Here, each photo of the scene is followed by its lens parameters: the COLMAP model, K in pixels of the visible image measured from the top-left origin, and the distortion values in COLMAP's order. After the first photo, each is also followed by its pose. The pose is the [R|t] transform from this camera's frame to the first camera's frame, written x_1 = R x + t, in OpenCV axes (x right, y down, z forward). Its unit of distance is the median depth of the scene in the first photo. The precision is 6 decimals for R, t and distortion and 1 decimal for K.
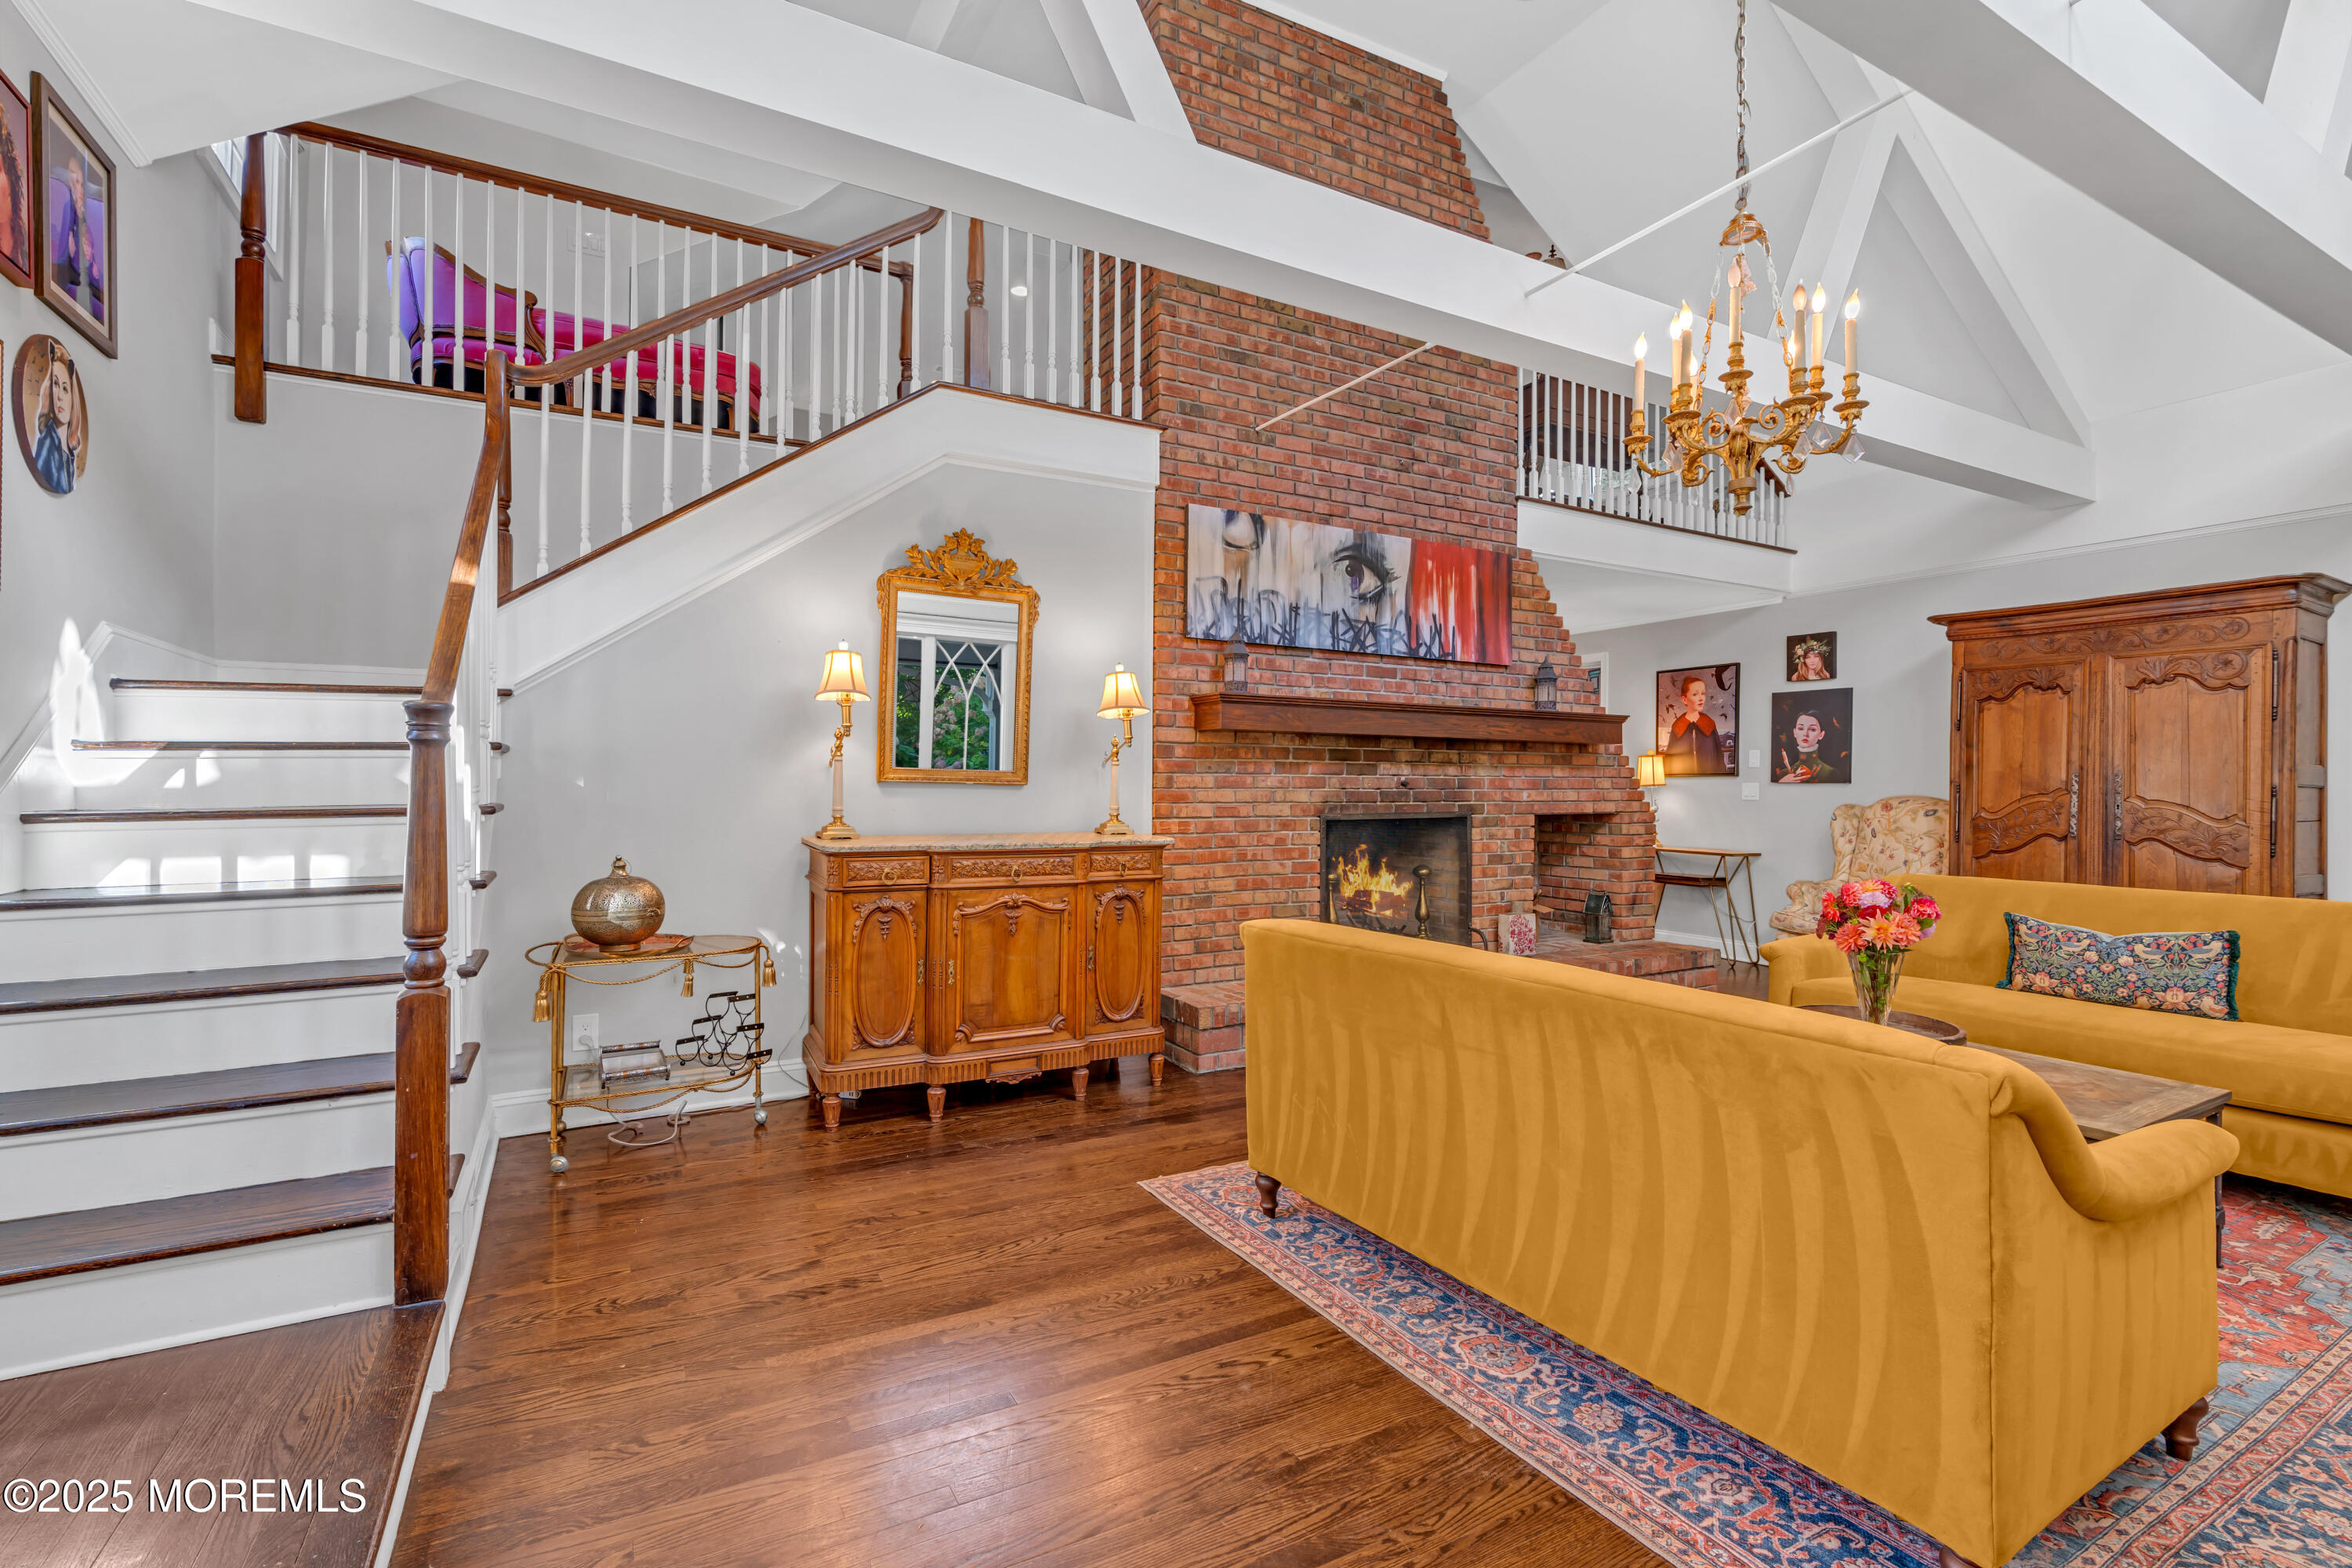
lens RADIAL K [[1048.8, 0, 1175.8], [0, 1048.8, 790.0], [0, 0, 1]] dist [-0.012655, 0.003861]
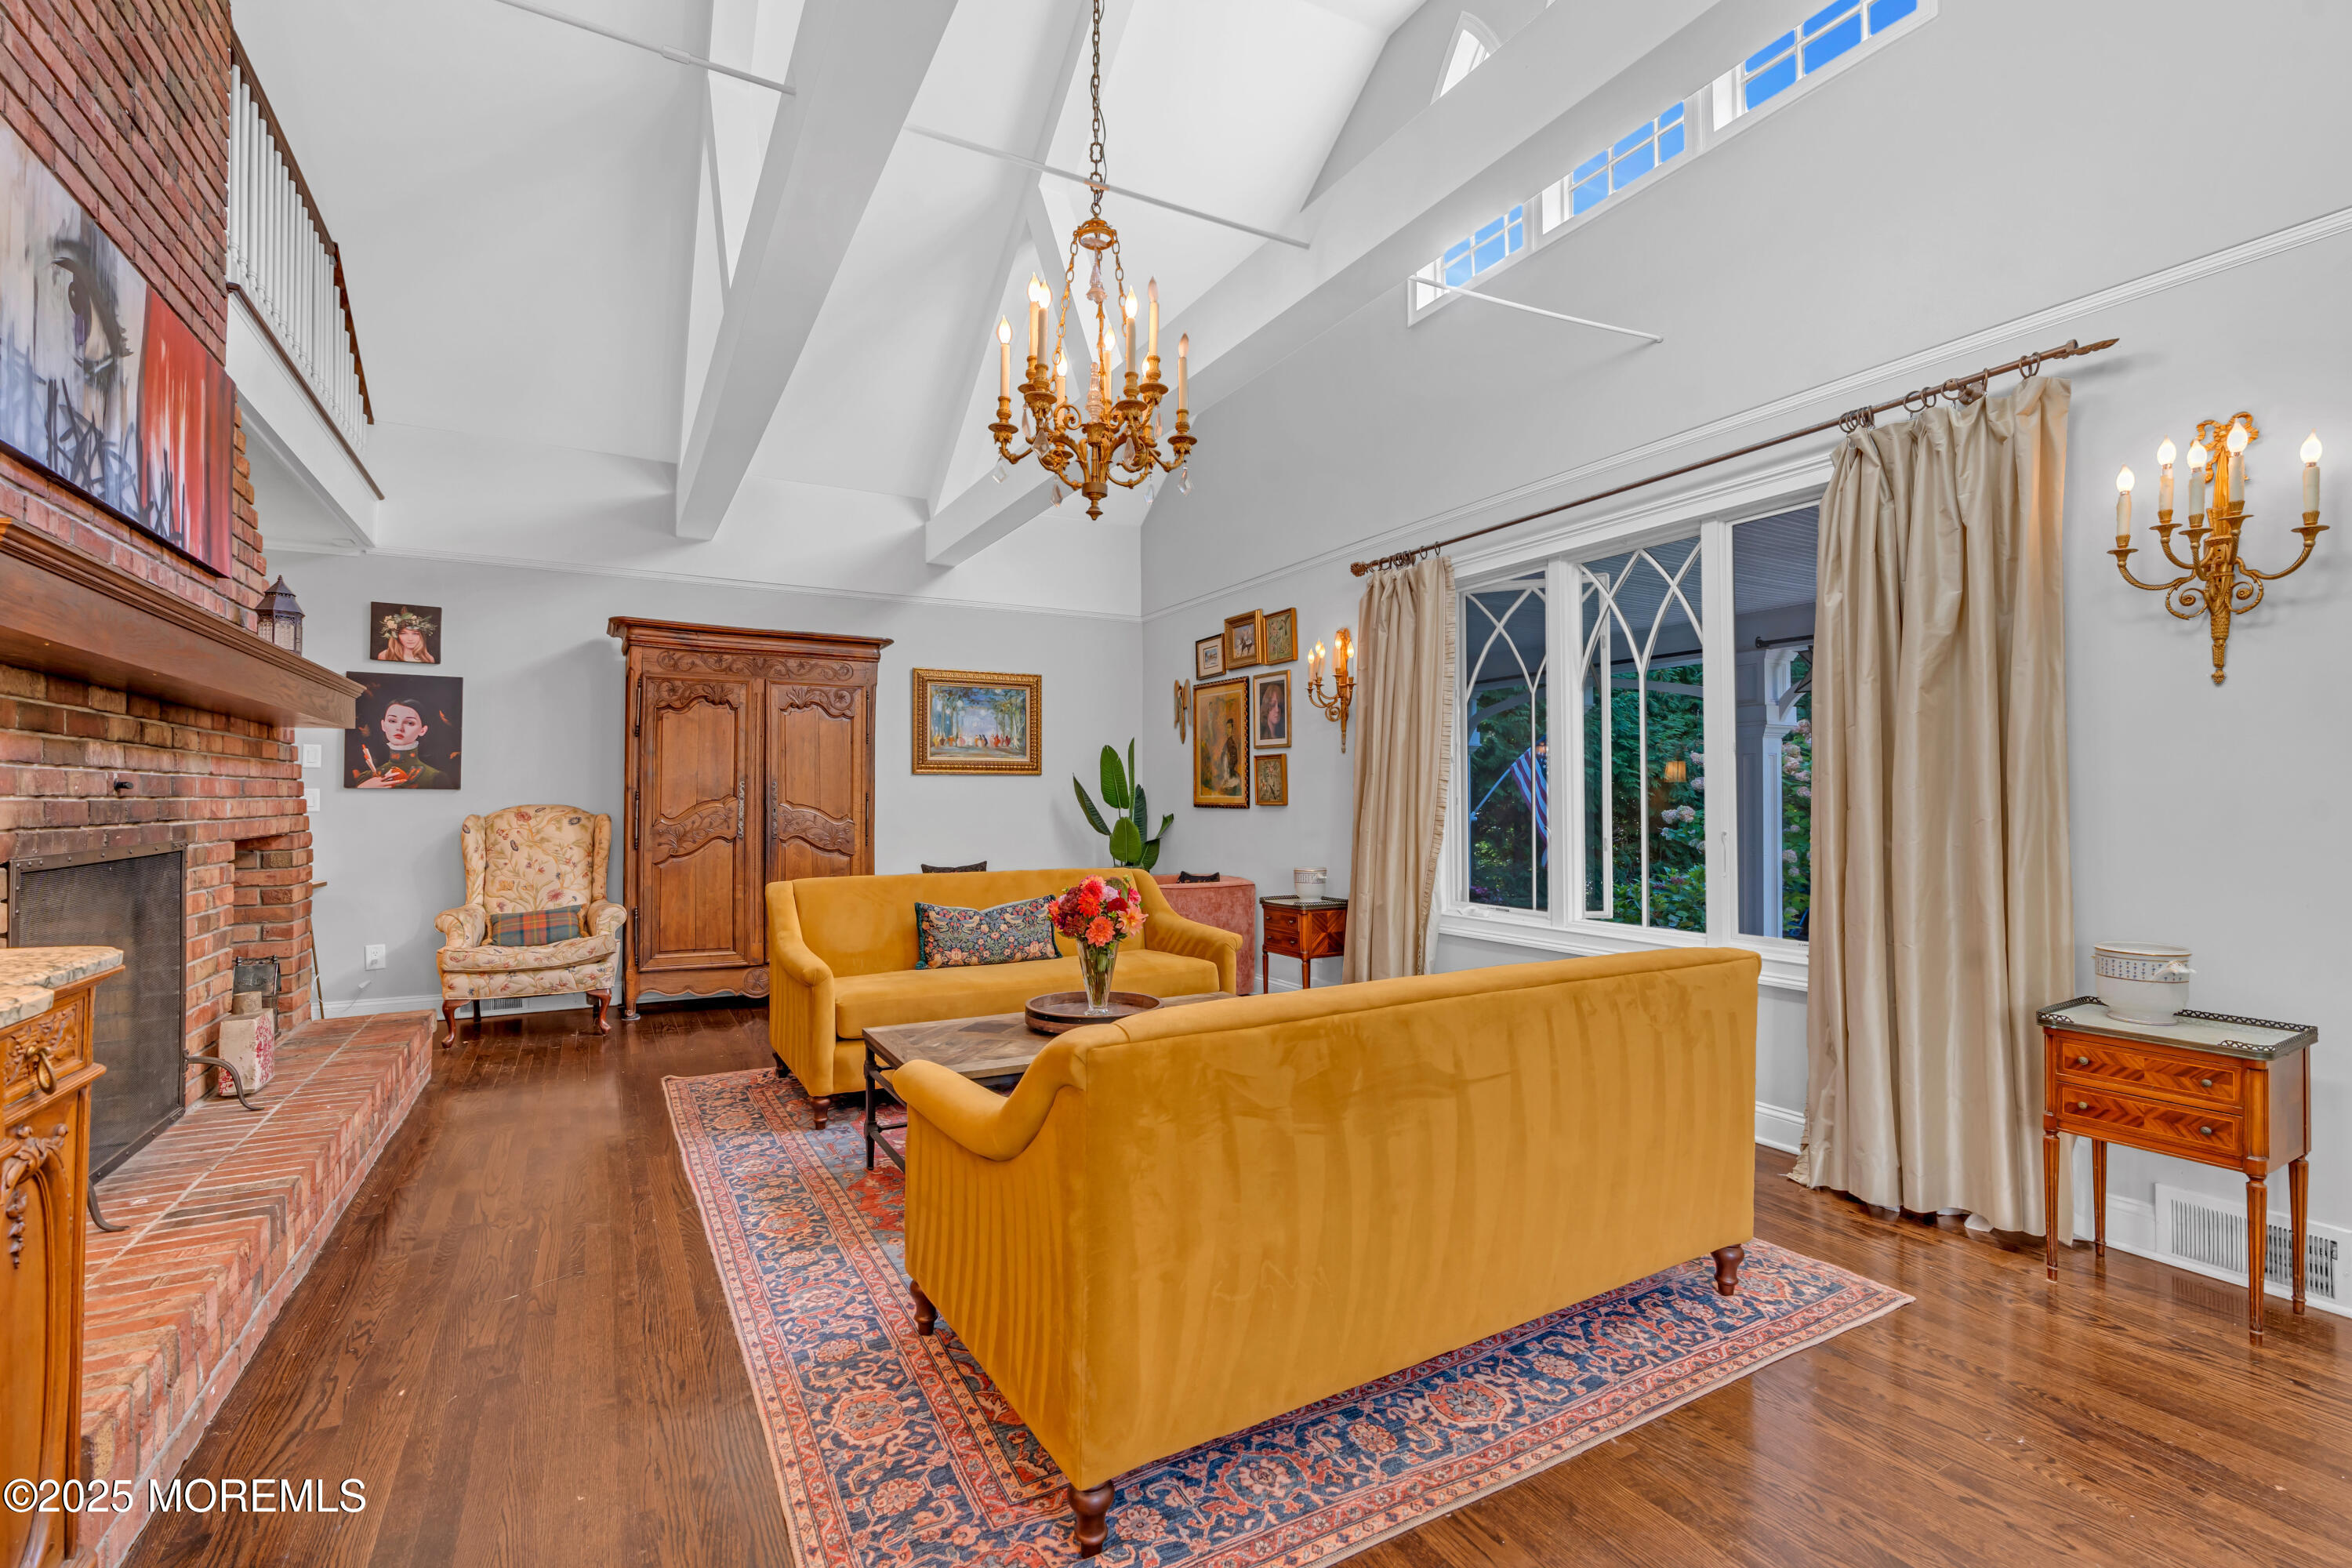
lens RADIAL K [[1048.8, 0, 1175.8], [0, 1048.8, 790.0], [0, 0, 1]] dist [-0.012655, 0.003861]
pose [[0.000458, 0.004297, 0.999991, -0.354402], [0.003712, 0.999984, -0.004299, -0.000263], [-0.999993, 0.003714, 0.000442, 0.714015]]
